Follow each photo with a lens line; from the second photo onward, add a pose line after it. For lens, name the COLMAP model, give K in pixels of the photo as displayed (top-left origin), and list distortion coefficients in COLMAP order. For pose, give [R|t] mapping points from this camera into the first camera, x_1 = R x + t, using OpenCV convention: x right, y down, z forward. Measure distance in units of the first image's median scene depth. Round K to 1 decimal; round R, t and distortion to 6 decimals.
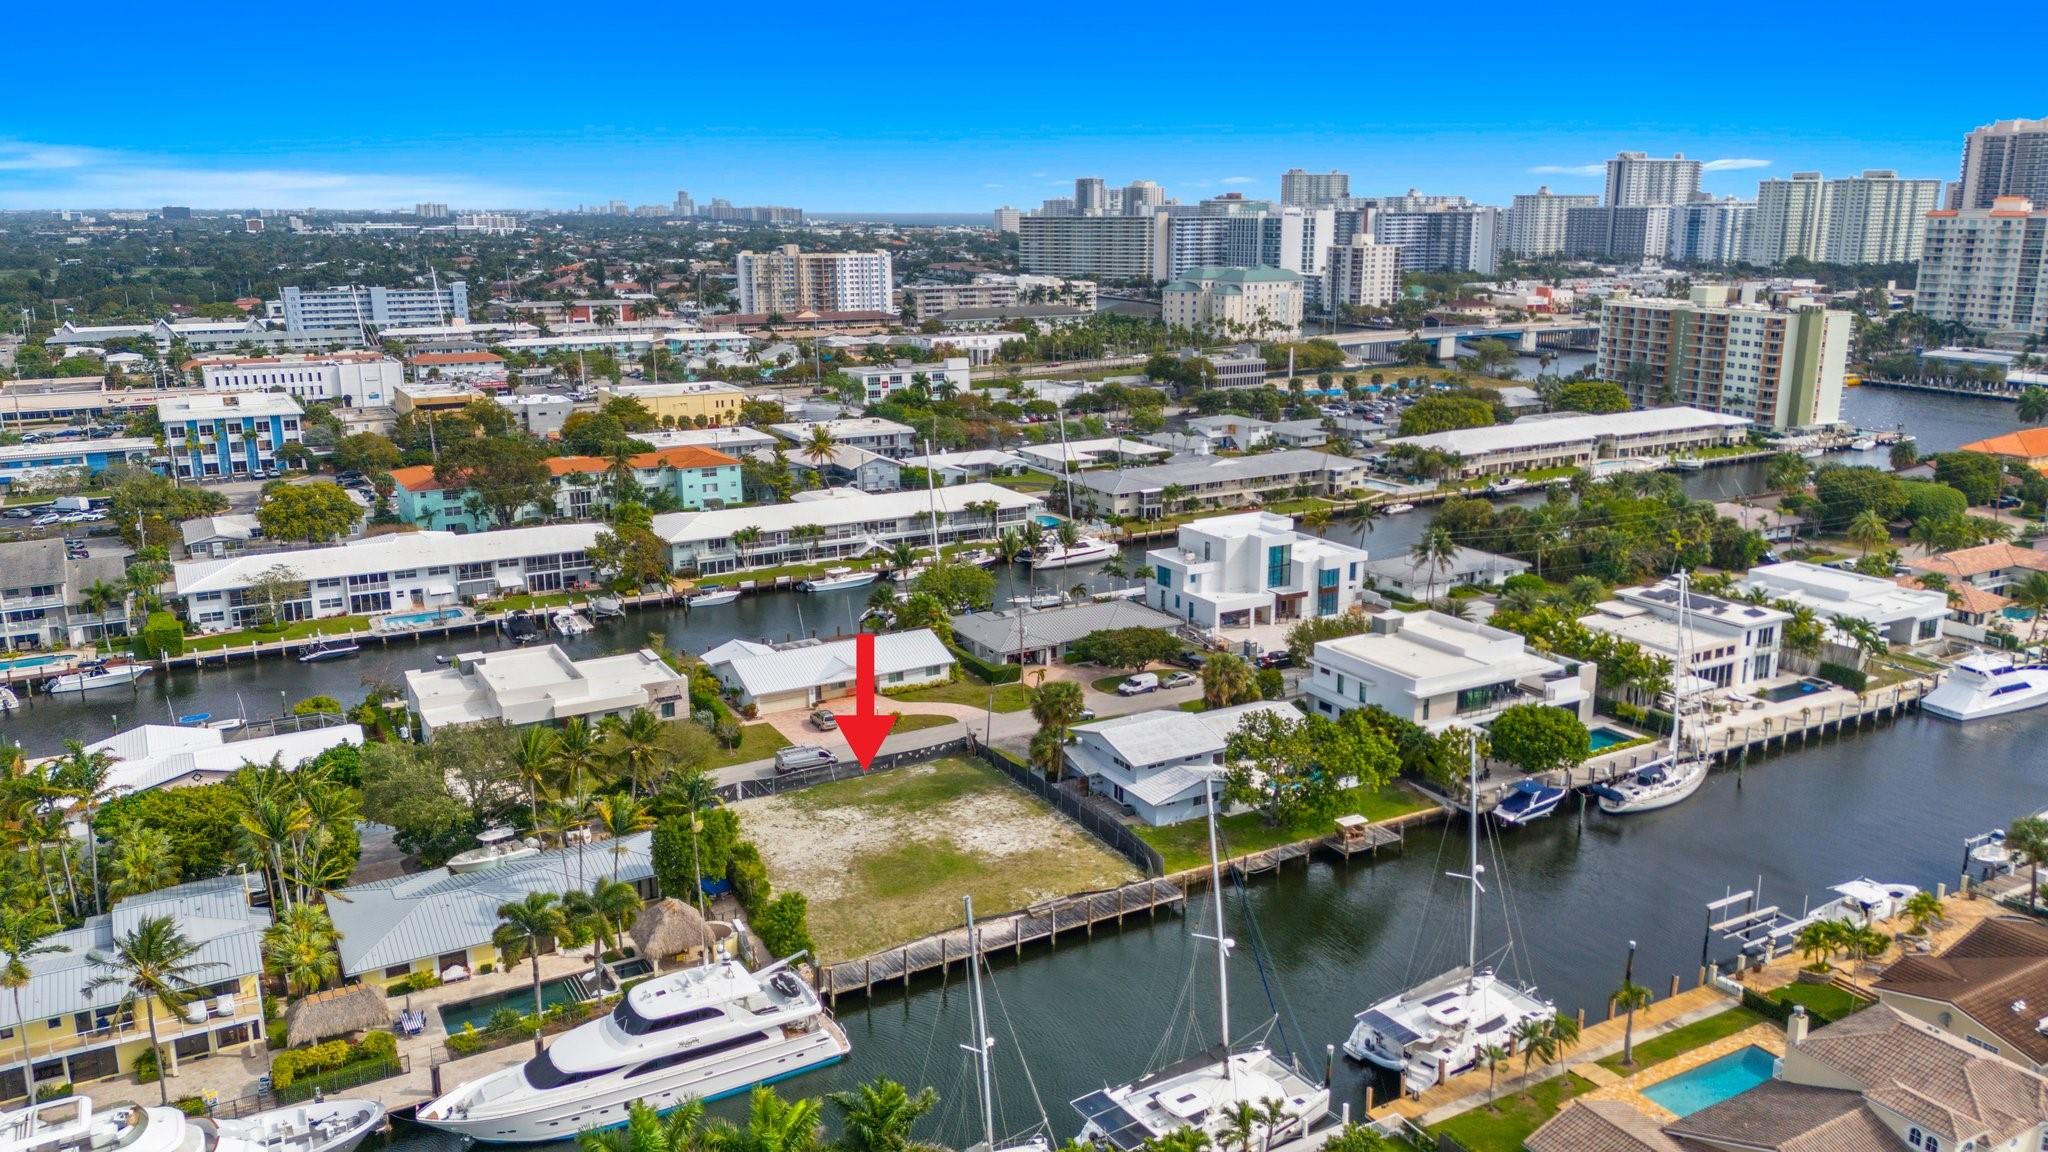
lens RADIAL K [[1468.7, 0, 1046.5], [0, 1468.7, 579.3], [0, 0, 1]] dist [0.096220, -0.122682]
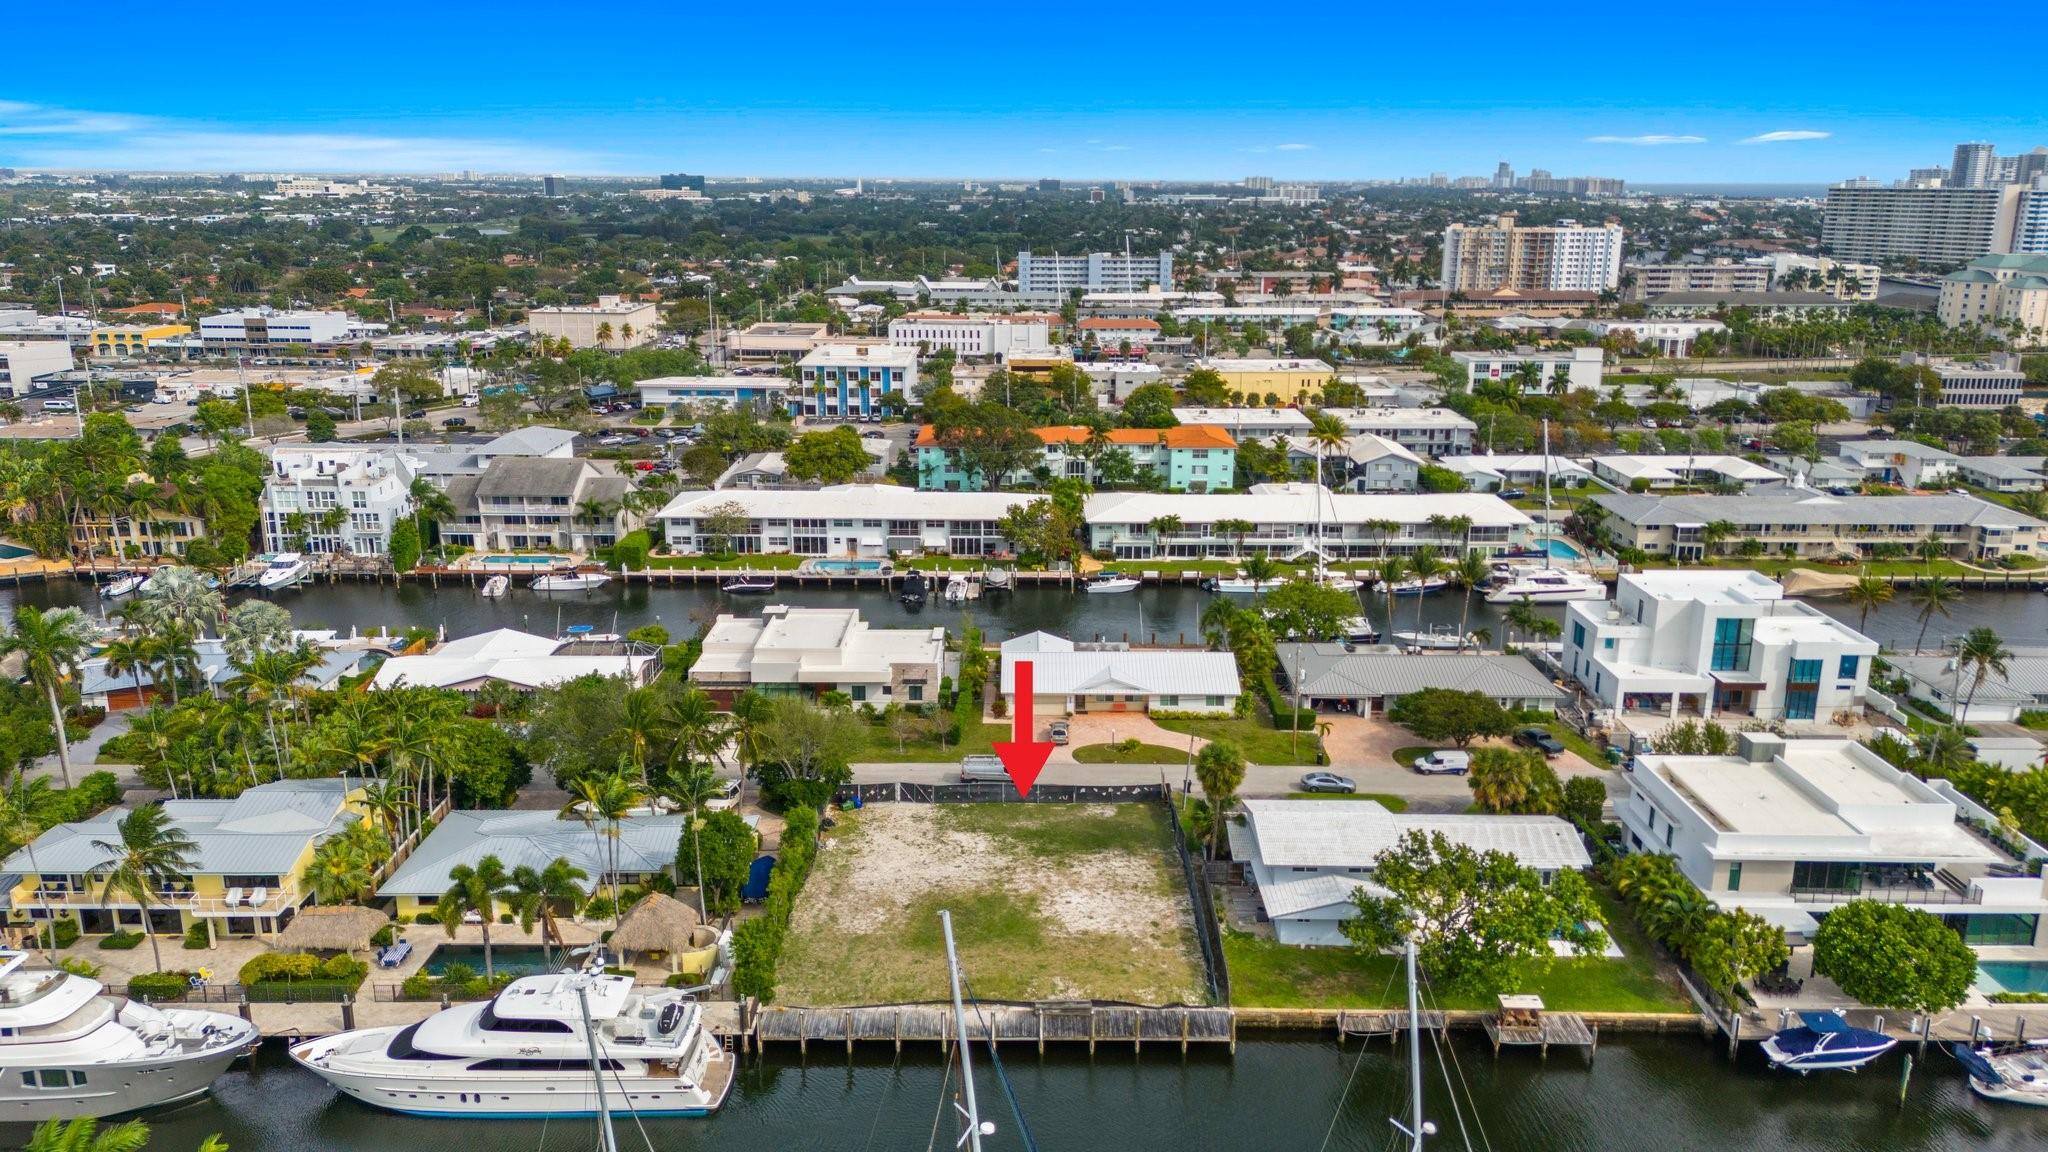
lens RADIAL K [[1468.7, 0, 1046.5], [0, 1468.7, 579.3], [0, 0, 1]] dist [0.096220, -0.122682]
pose [[0.868941, 0.136057, -0.475846, 0.191980], [-0.127572, 0.990555, 0.050268, -0.032700], [0.478191, 0.017025, 0.878091, 0.130720]]
